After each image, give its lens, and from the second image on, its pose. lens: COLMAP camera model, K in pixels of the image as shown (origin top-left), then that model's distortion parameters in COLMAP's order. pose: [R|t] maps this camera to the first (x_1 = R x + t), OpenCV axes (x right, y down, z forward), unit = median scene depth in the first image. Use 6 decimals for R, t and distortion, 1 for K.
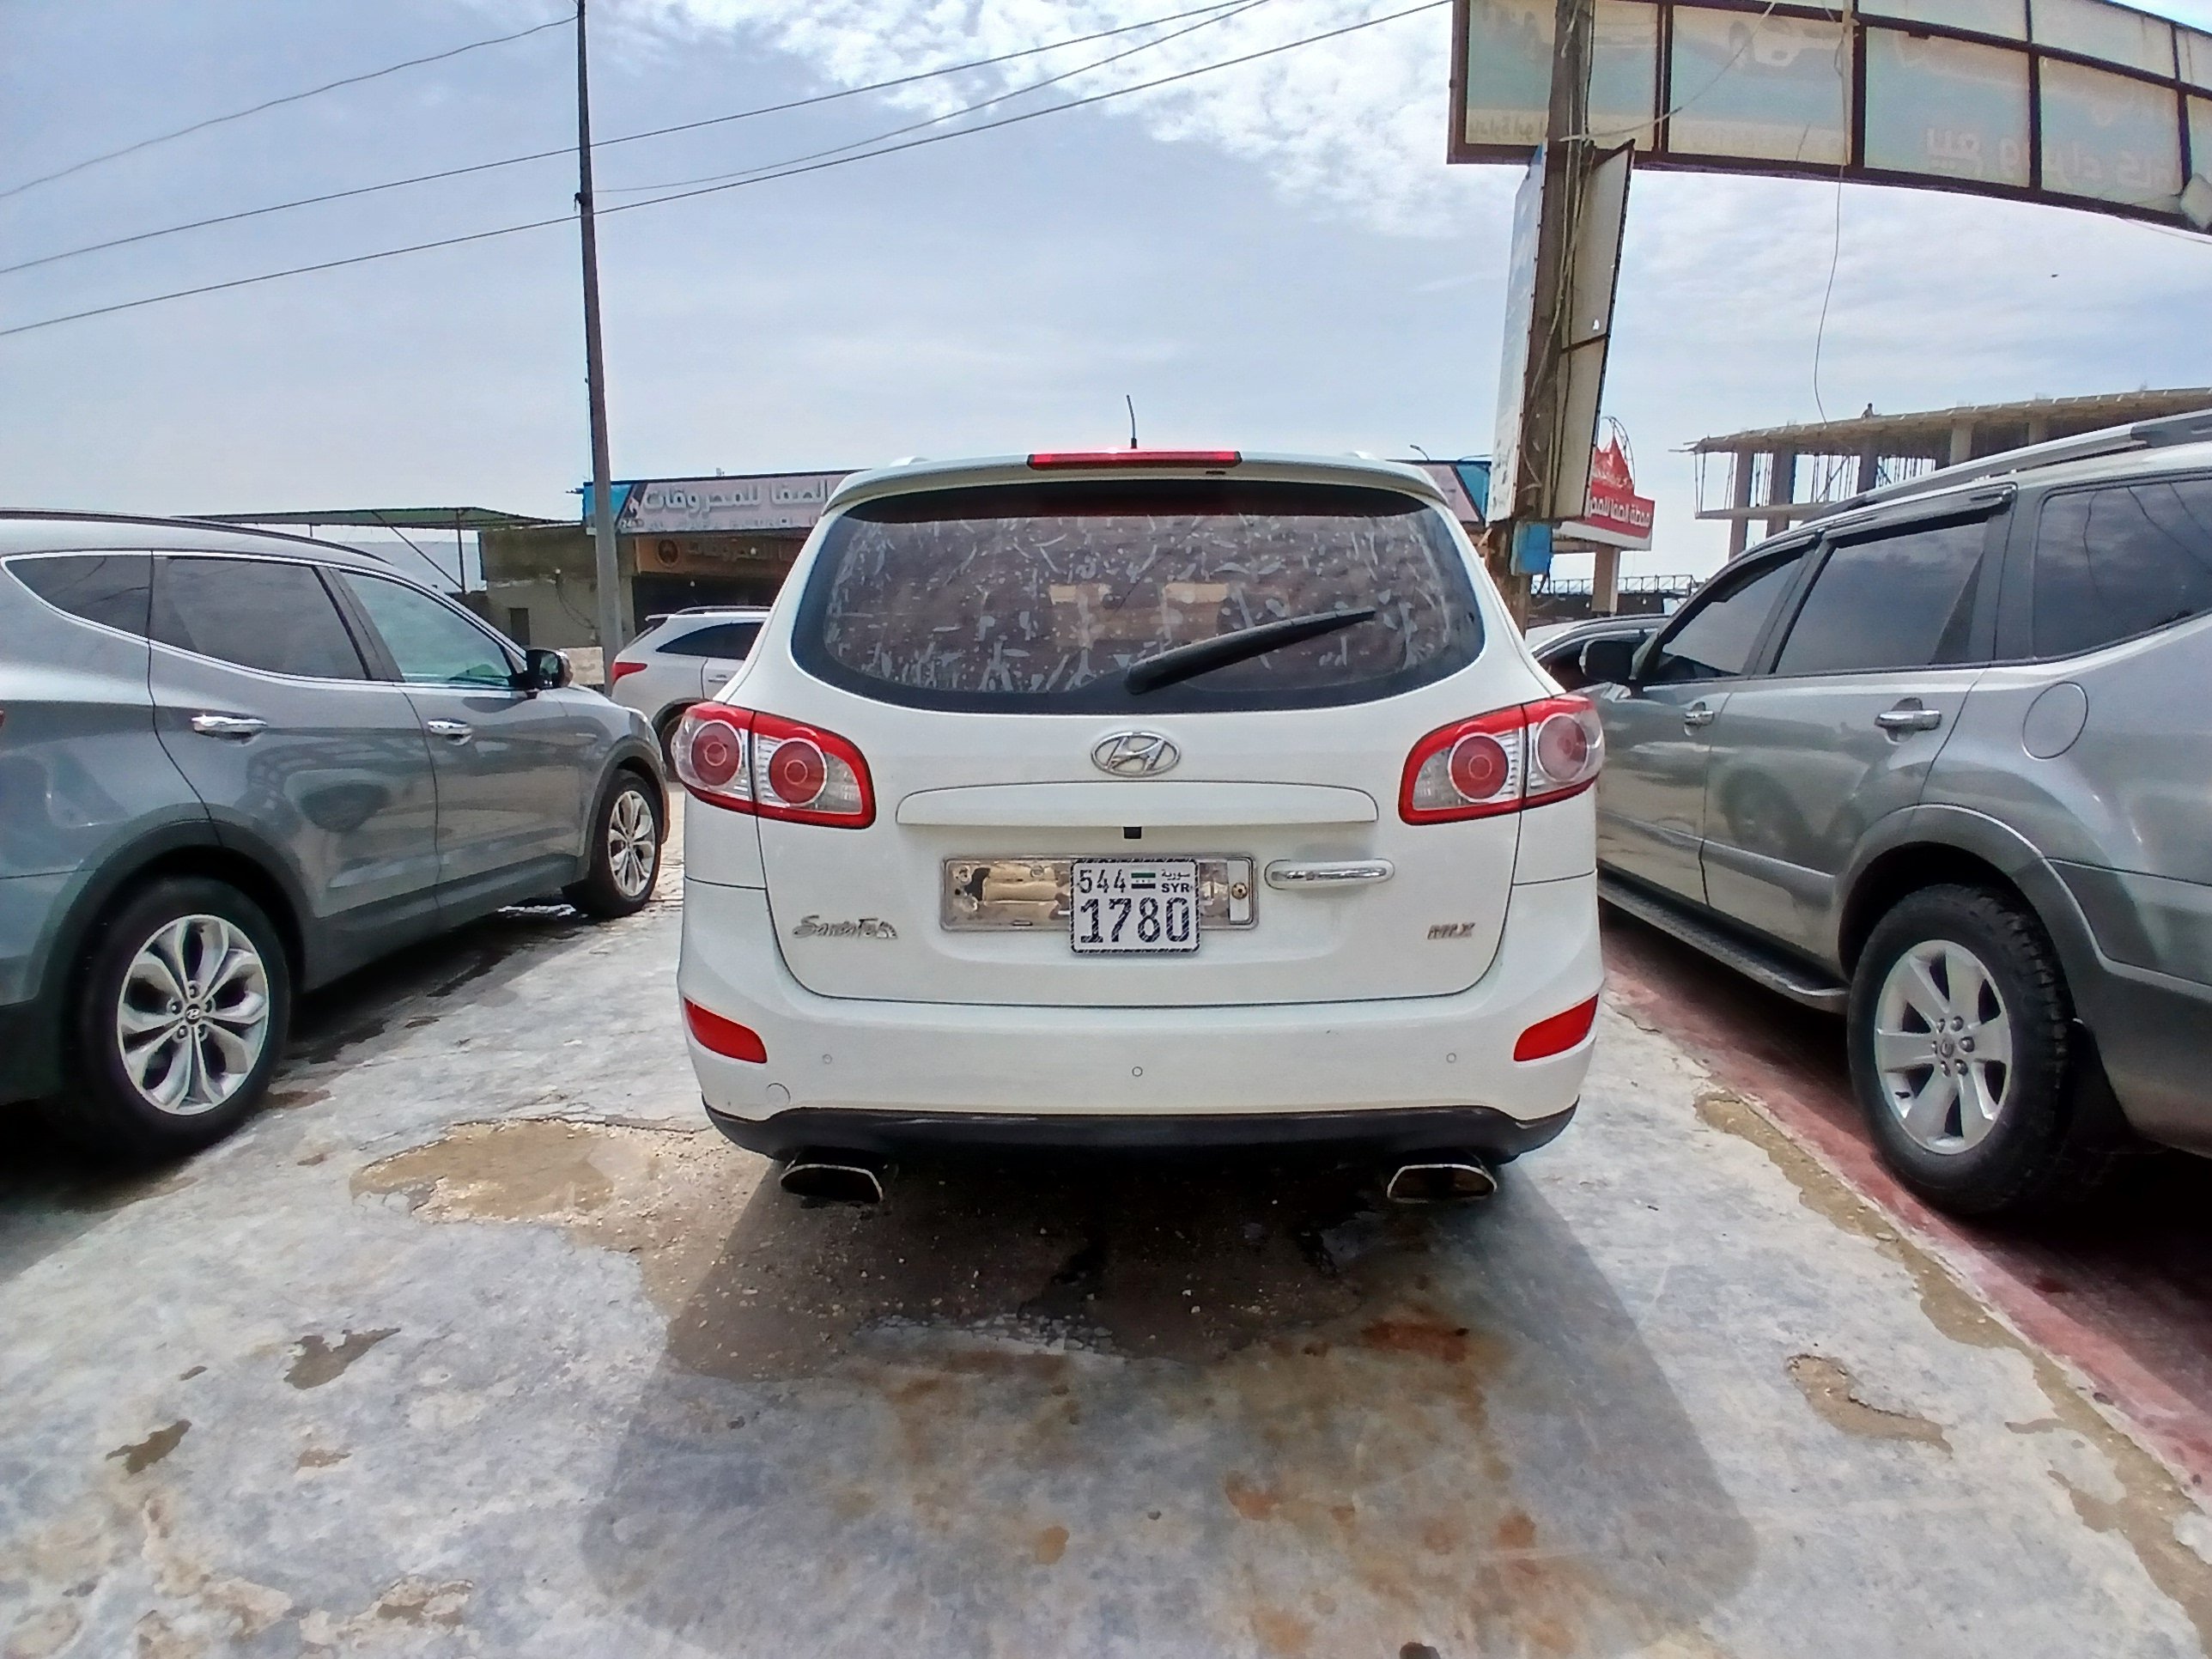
lens RADIAL K [[1107.2, 0, 1127.4], [0, 1107.2, 822.9], [0, 0, 1]] dist [-0.034284, -0.021416]
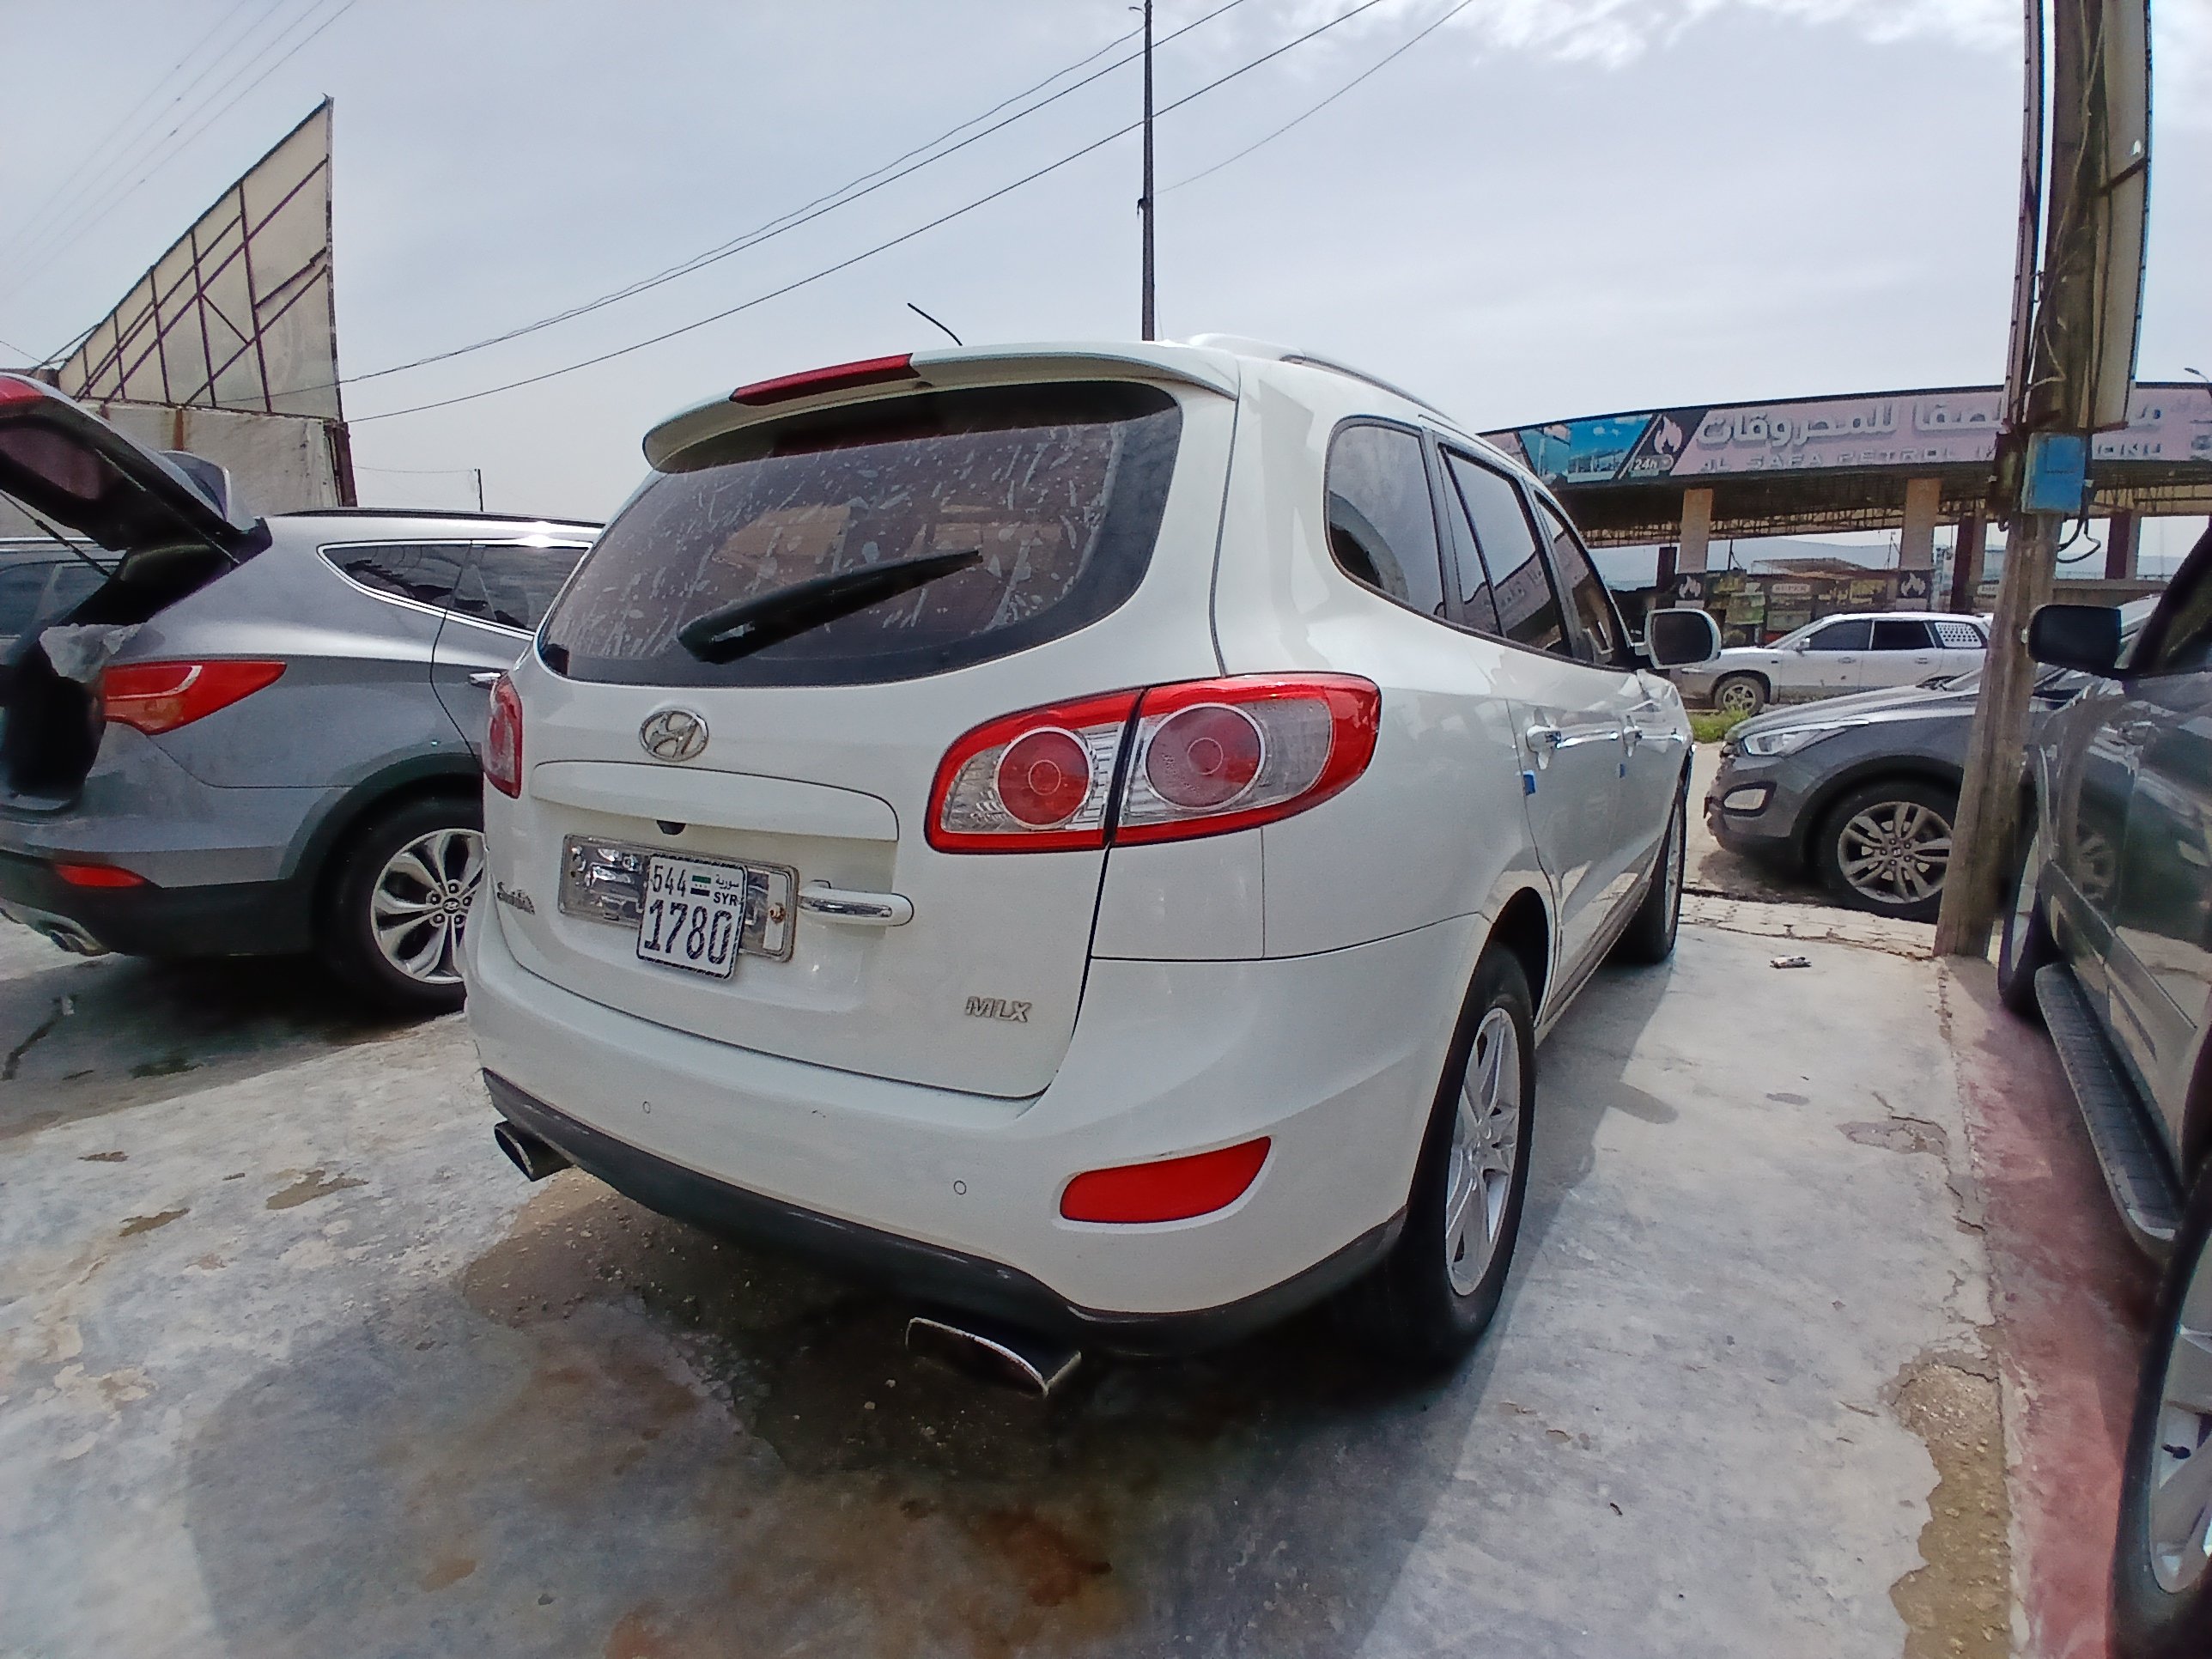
lens RADIAL K [[1107.2, 0, 1125.7], [0, 1107.2, 819.6], [0, 0, 1]] dist [-0.034284, -0.021416]
pose [[0.851737, 0.086483, -0.516783, 0.714906], [-0.077772, 0.996226, 0.038538, -0.054946], [0.518166, 0.007367, 0.855249, 0.448086]]
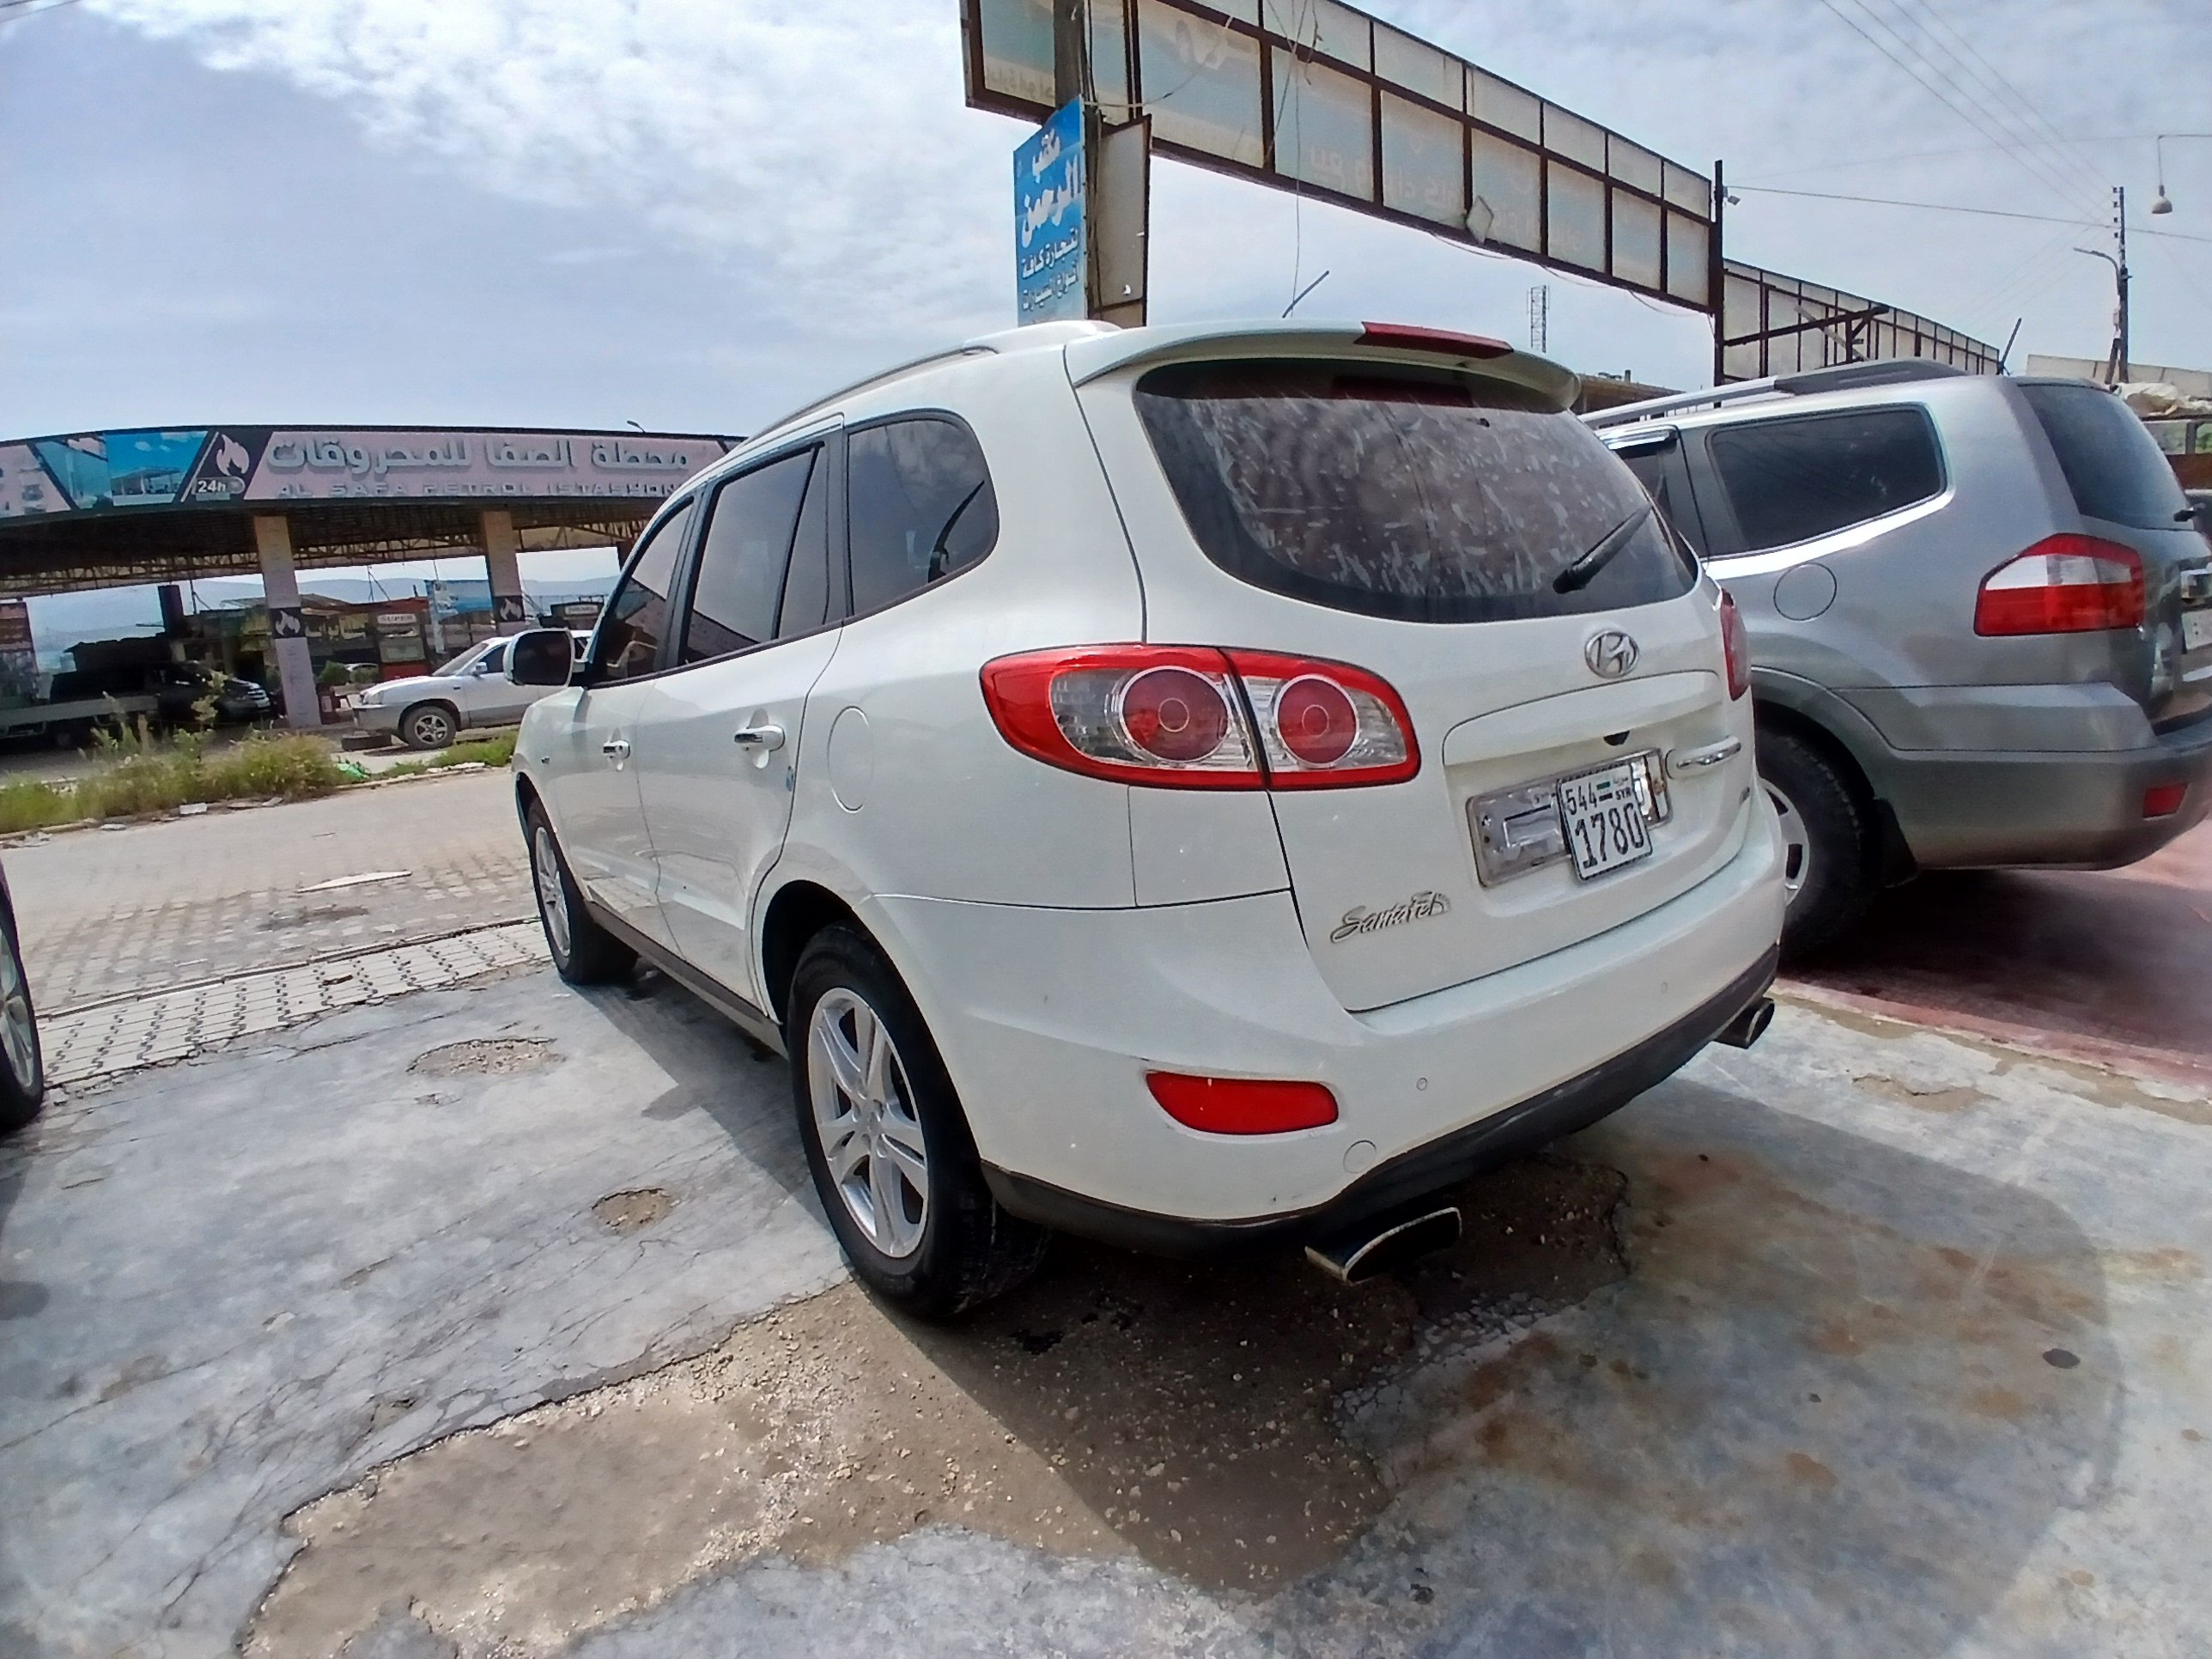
lens RADIAL K [[1107.2, 0, 1117.1], [0, 1107.2, 817.1], [0, 0, 1]] dist [-0.034284, -0.021416]
pose [[0.784183, -0.167533, 0.597486, -0.860597], [0.162374, 0.984716, 0.063000, -0.051109], [-0.598909, 0.047613, 0.799401, 0.503497]]
